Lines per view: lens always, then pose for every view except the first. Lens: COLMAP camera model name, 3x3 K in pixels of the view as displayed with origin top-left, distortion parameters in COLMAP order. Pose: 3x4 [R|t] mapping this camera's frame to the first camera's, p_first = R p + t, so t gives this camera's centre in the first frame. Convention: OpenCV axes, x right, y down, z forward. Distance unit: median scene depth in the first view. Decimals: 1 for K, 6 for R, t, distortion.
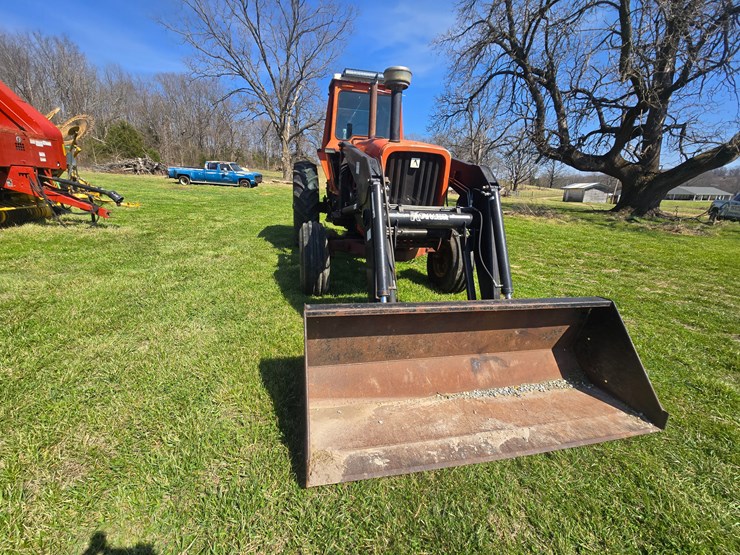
lens RADIAL K [[303.0, 0, 369.0], [0, 303.0, 272.6], [0, 0, 1]] dist [0.001775, -0.001452]
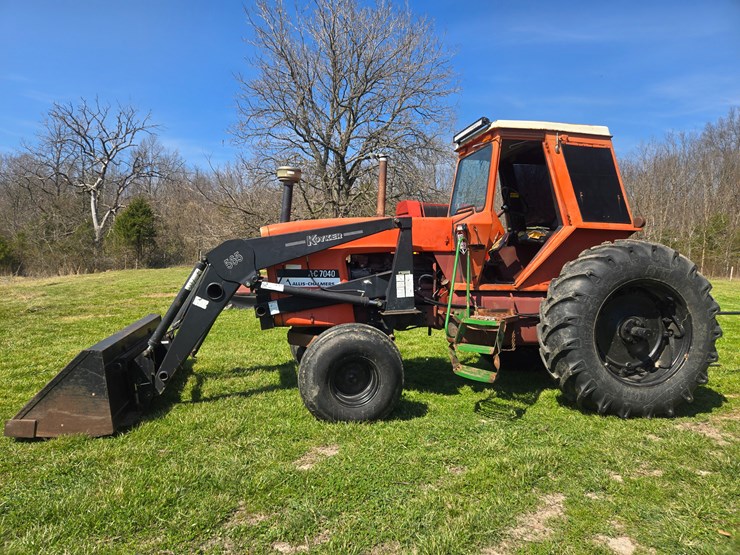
lens RADIAL K [[494.0, 0, 365.8], [0, 494.0, 270.3], [0, 0, 1]] dist [0.078289, -0.056981]
pose [[-0.026678, -0.030703, -0.999172, 0.948970], [-0.325767, 0.945231, -0.020348, -0.170916], [0.945074, 0.324955, -0.035219, 0.707972]]
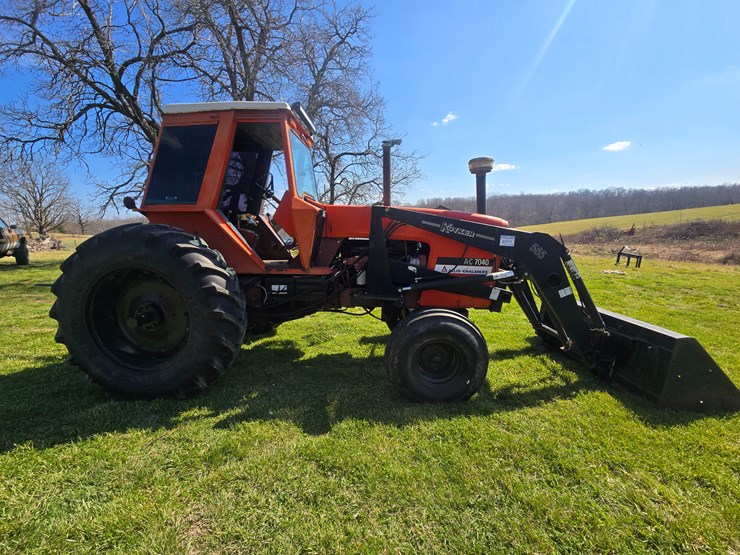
lens RADIAL K [[303.0, 0, 367.8], [0, 303.0, 273.0], [0, 0, 1]] dist [0.001775, -0.001452]
pose [[0.268306, -0.173442, 0.947592, -0.585135], [0.299649, 0.949888, 0.089018, -0.232739], [-0.915545, 0.260060, 0.306832, 0.557819]]
